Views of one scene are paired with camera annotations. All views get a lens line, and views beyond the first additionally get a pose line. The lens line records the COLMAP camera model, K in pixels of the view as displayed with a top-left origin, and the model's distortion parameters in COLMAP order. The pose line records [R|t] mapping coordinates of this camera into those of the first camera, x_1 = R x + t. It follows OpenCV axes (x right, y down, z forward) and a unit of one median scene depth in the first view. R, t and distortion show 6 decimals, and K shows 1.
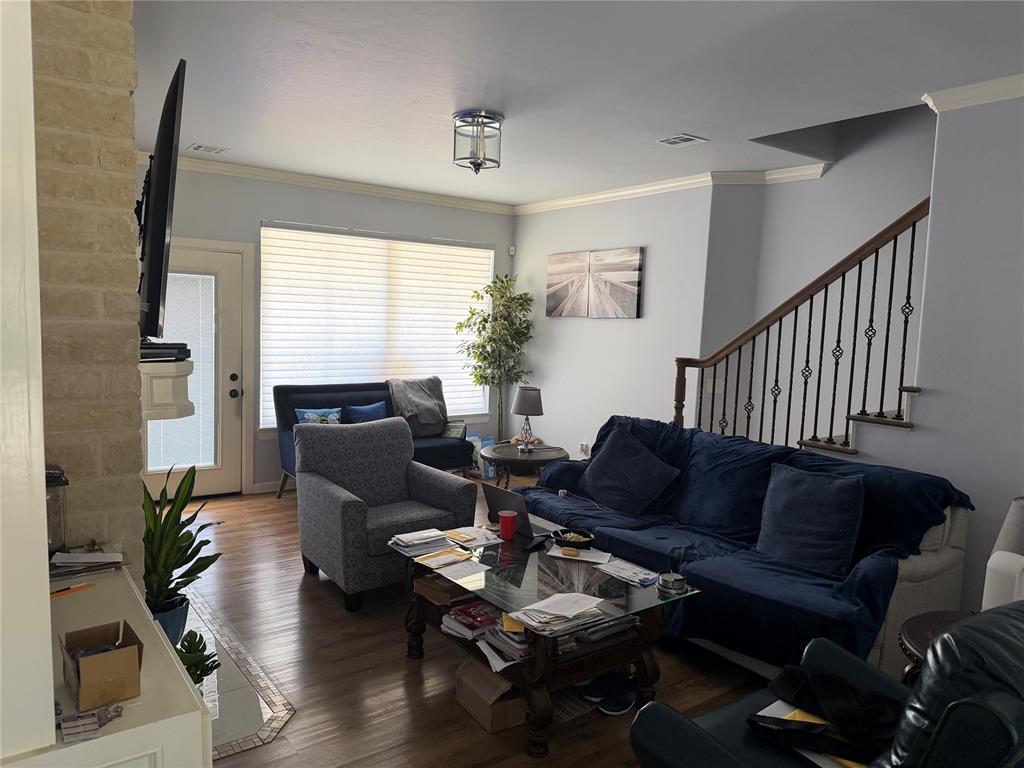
lens RADIAL K [[728.9, 0, 511.3], [0, 728.9, 384.8], [0, 0, 1]] dist [0.032214, -0.028314]
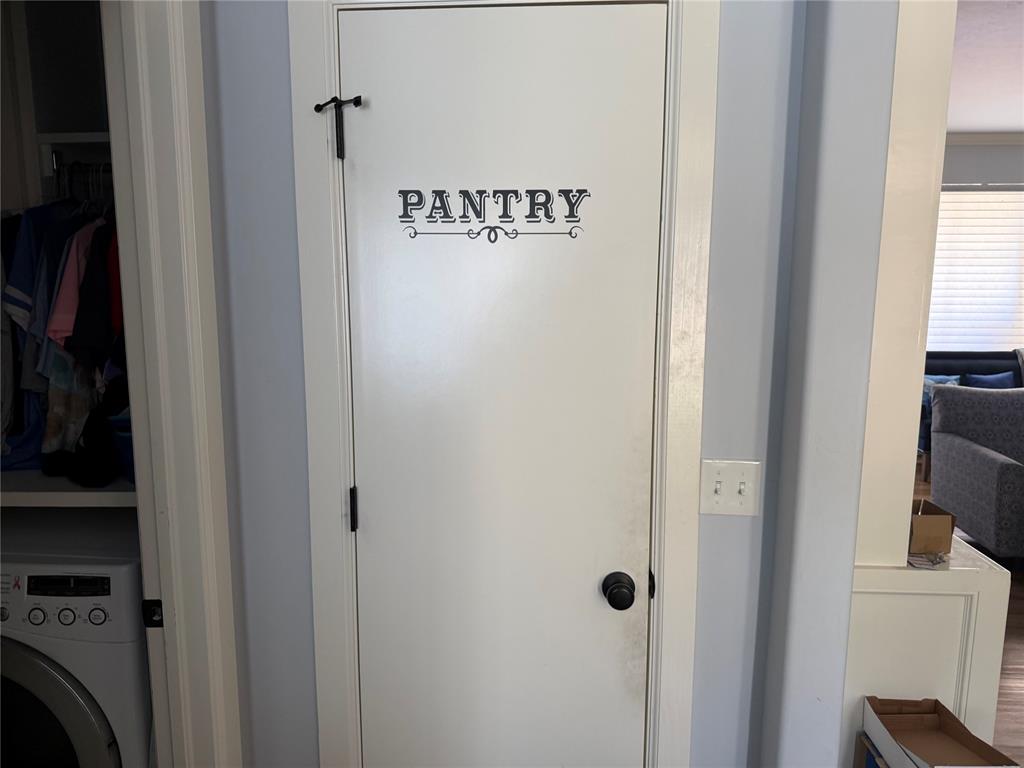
lens RADIAL K [[728.9, 0, 513.4], [0, 728.9, 386.0], [0, 0, 1]] dist [0.032214, -0.028314]
pose [[0.757226, 0.070151, -0.649375, -0.079815], [-0.042873, 0.997410, 0.057755, 0.022950], [0.651745, -0.015893, 0.758272, -0.162605]]
